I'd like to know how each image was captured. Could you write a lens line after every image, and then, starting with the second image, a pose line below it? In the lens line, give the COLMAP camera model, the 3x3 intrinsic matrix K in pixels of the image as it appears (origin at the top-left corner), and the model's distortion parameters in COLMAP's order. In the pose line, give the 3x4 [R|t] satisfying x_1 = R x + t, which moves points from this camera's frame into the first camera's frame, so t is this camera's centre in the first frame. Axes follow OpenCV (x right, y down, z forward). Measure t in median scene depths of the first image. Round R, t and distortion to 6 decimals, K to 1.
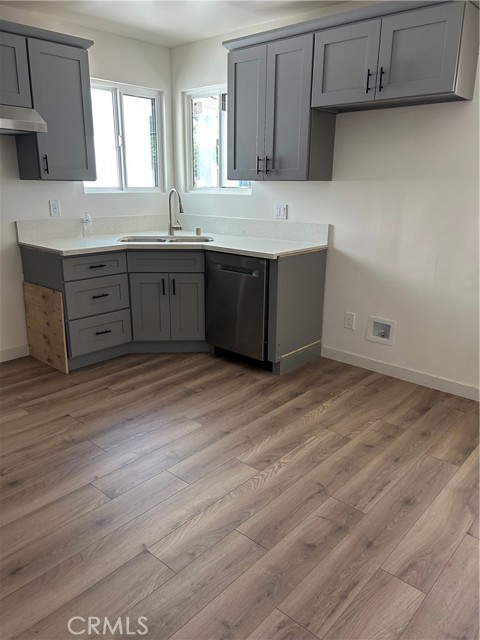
lens RADIAL K [[482.1, 0, 239.1], [0, 482.1, 318.3], [0, 0, 1]] dist [0.011861, 0.003005]
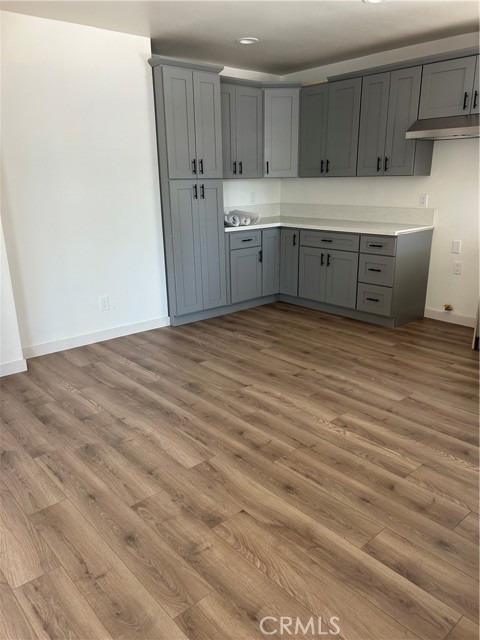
lens RADIAL K [[482.1, 0, 239.2], [0, 482.1, 321.5], [0, 0, 1]] dist [0.011861, 0.003005]
pose [[-0.115514, 0.279370, -0.953210, 1.156358], [-0.258436, 0.918132, 0.300408, -0.215656], [0.959097, 0.281045, -0.033858, 0.768462]]
